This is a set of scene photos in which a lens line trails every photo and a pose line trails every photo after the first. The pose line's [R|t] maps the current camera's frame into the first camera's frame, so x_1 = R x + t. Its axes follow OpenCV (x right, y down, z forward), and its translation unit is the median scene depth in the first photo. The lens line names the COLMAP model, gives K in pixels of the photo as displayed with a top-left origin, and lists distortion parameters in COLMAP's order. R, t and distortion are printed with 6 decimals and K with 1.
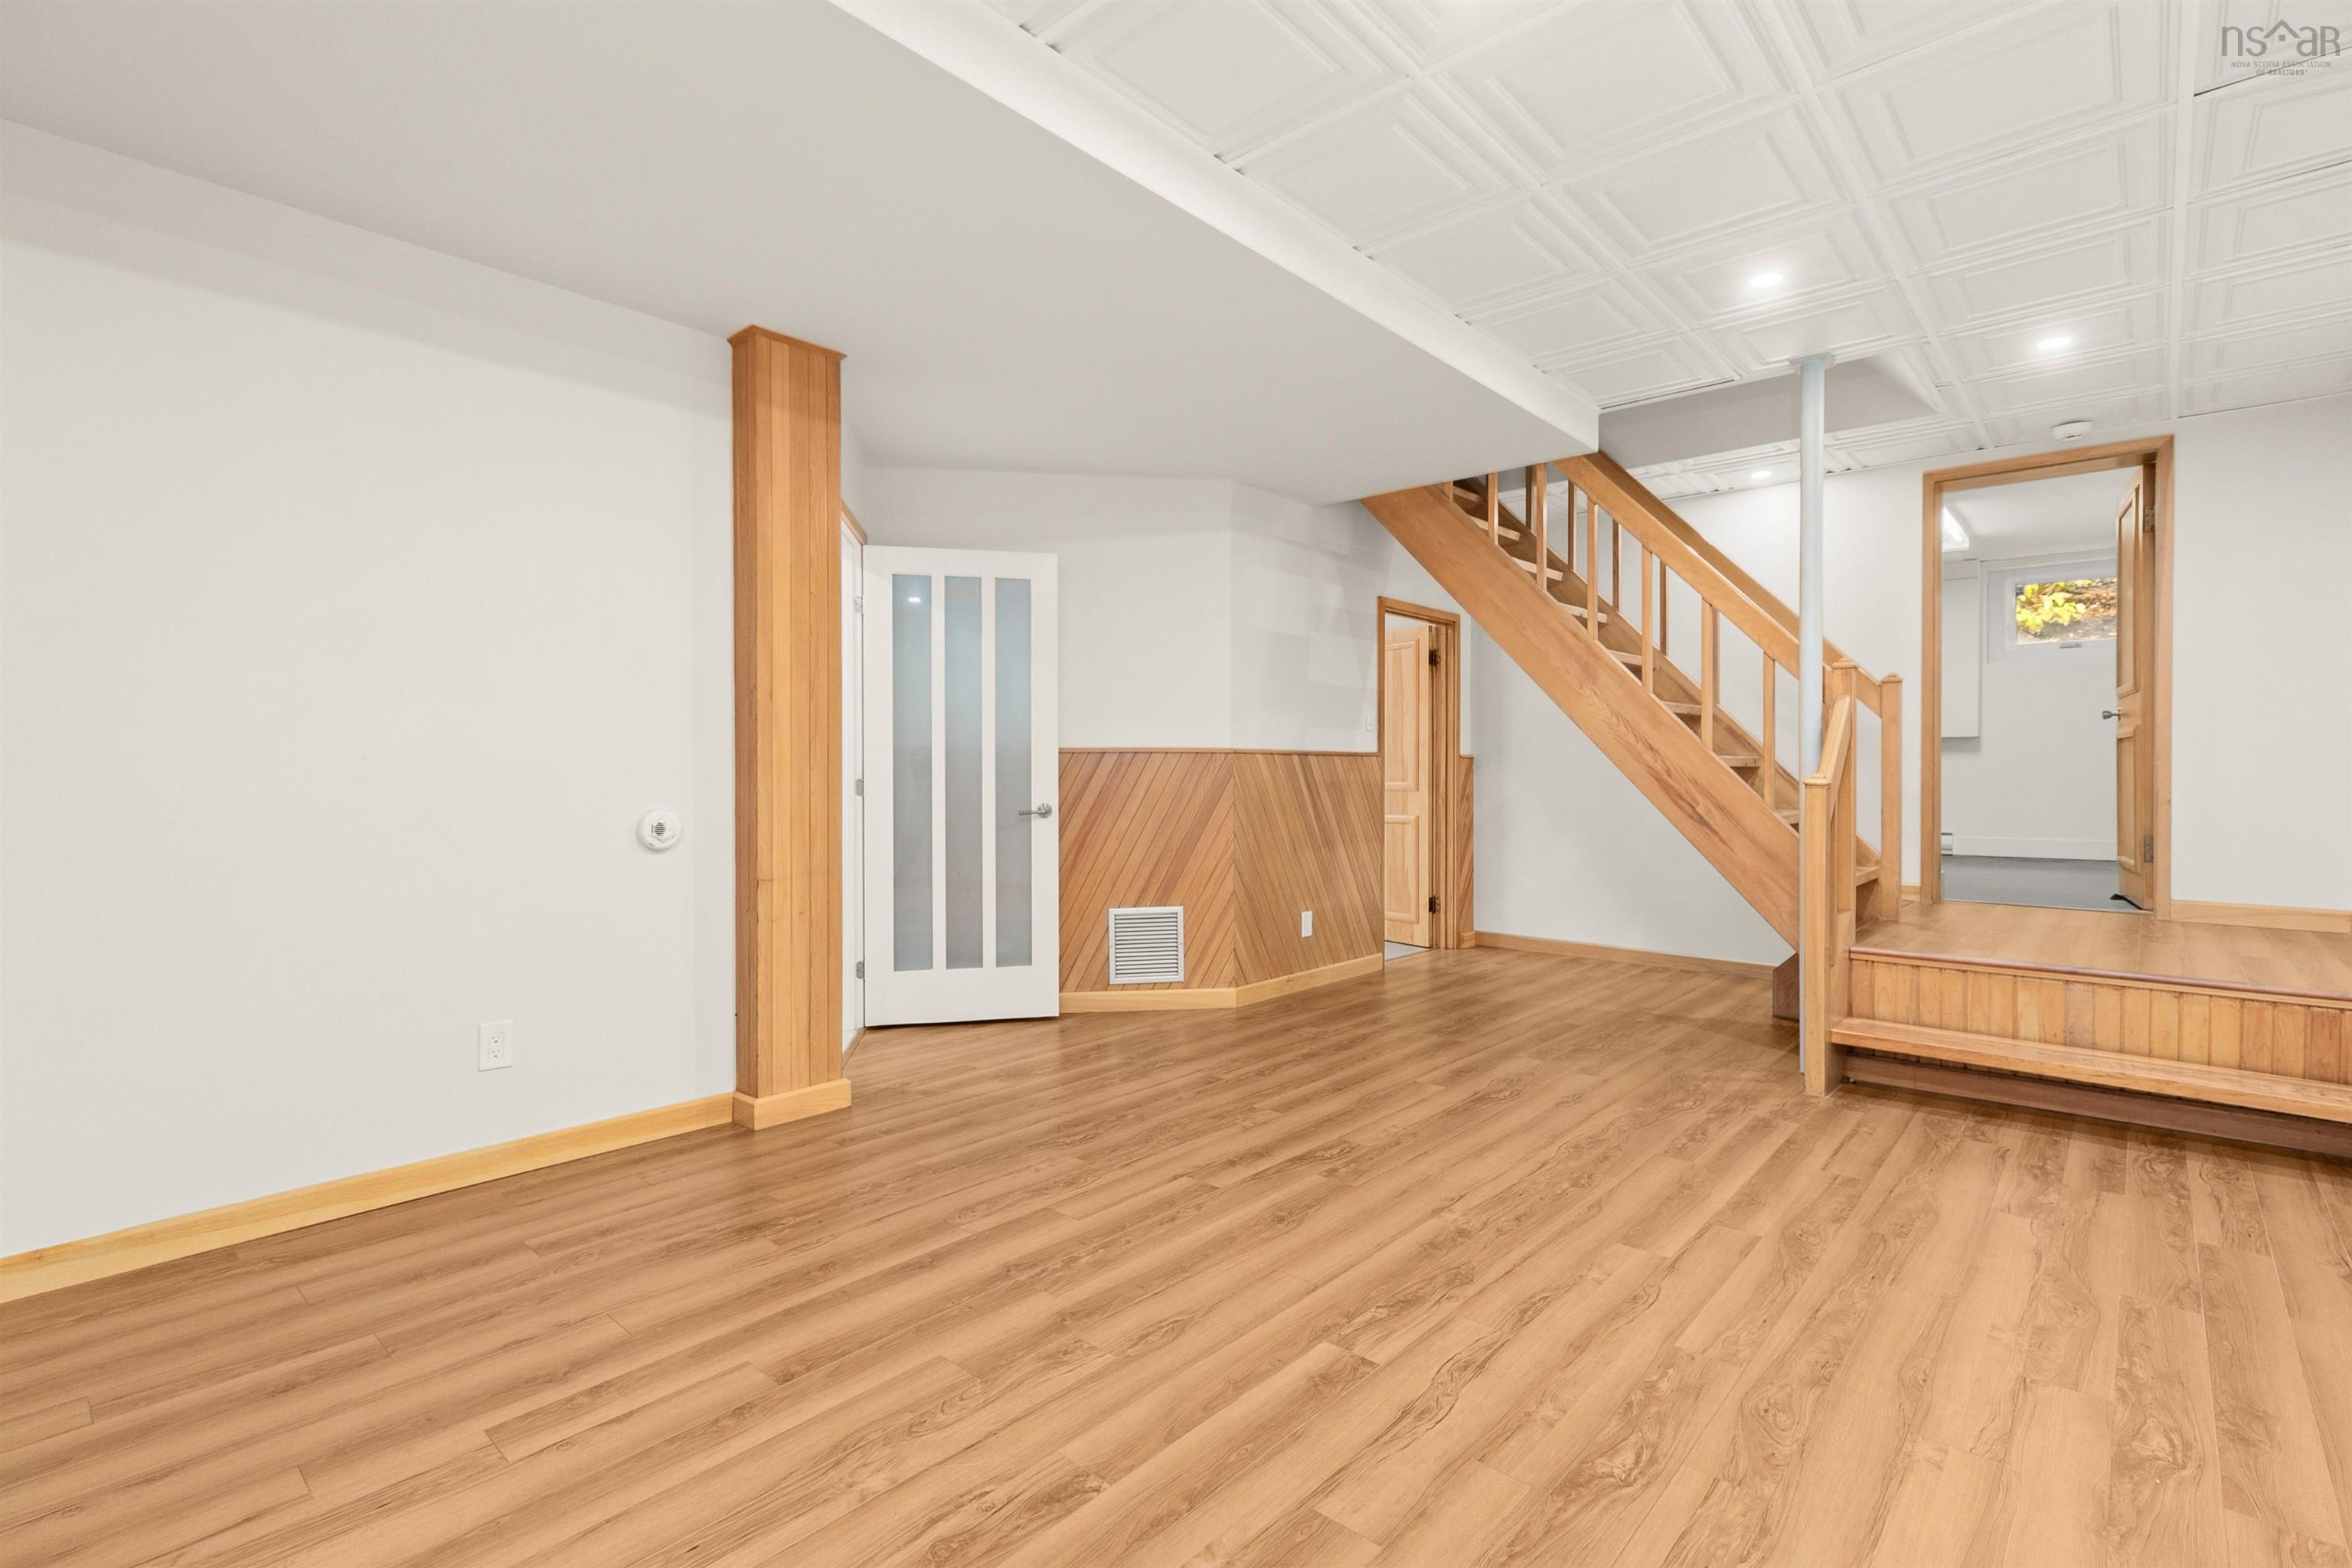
lens RADIAL K [[1072.6, 0, 1182.5], [0, 1072.6, 784.8], [0, 0, 1]] dist [0.003914, -0.001241]
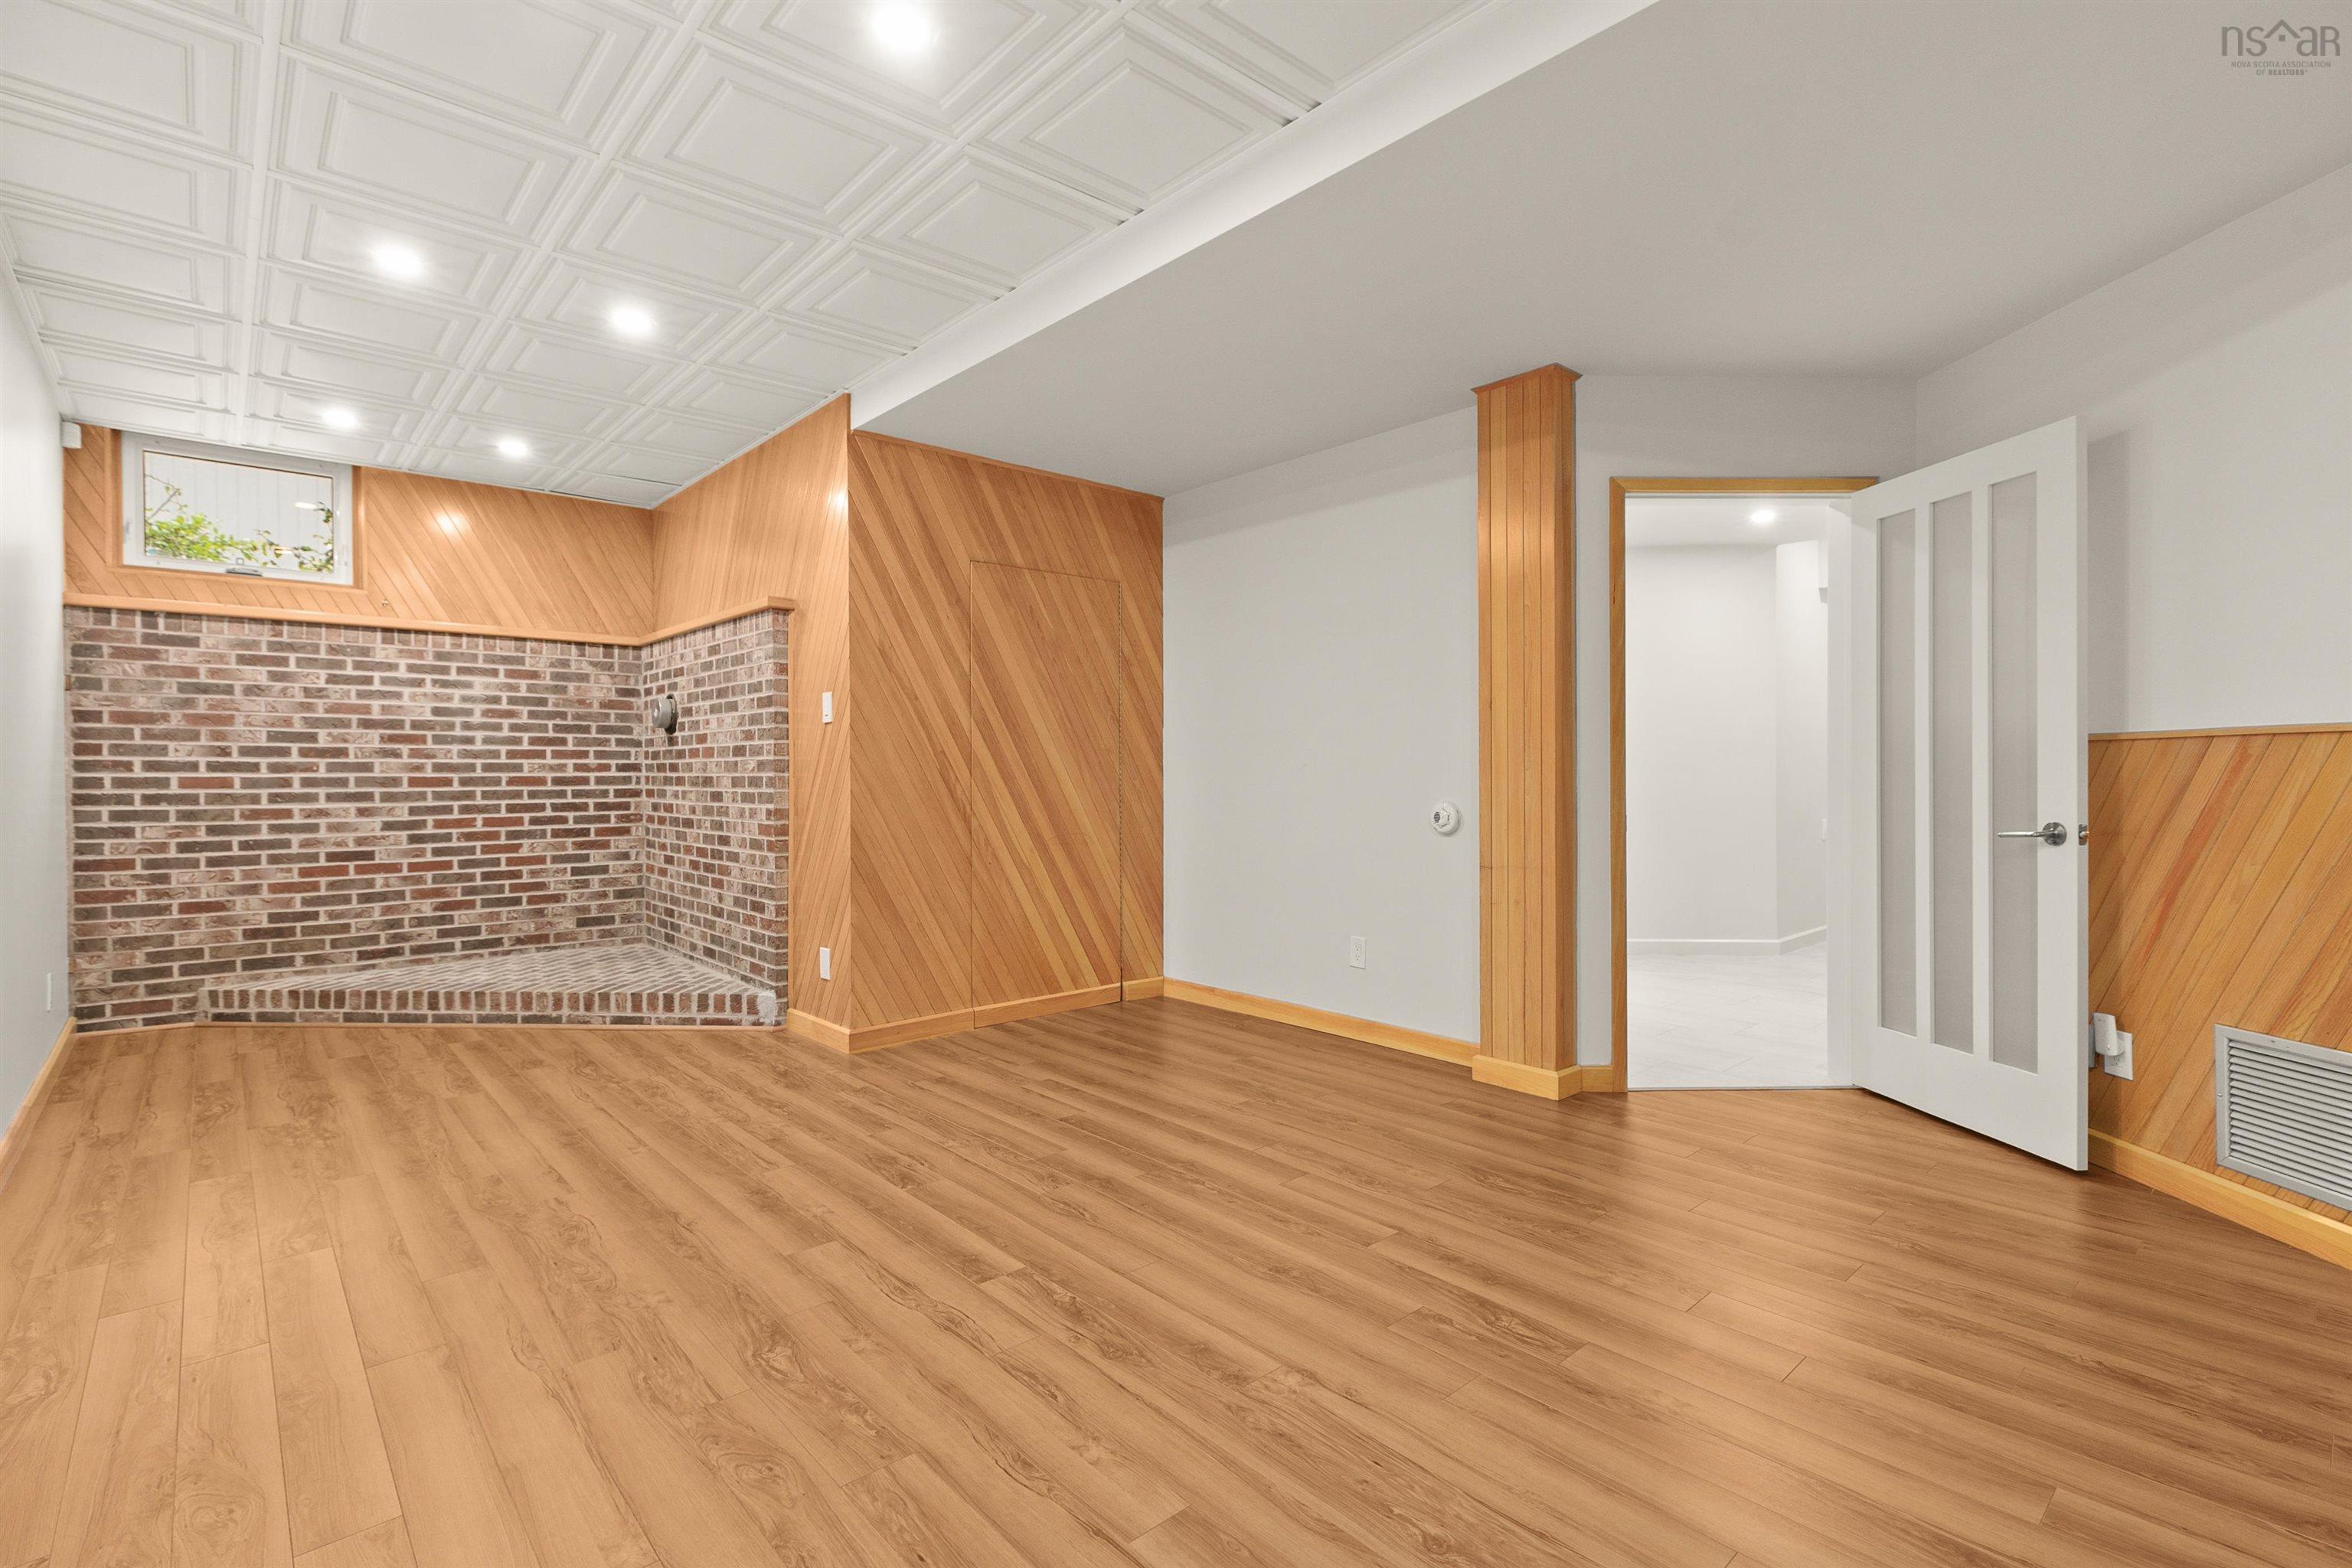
lens RADIAL K [[1072.6, 0, 1183.2], [0, 1072.6, 771.3], [0, 0, 1]] dist [0.003914, -0.001241]
pose [[-0.097700, 0.002550, -0.995213, 1.071069], [-0.010757, 0.999936, 0.003618, -0.018601], [0.995158, 0.011059, -0.097666, 1.078730]]
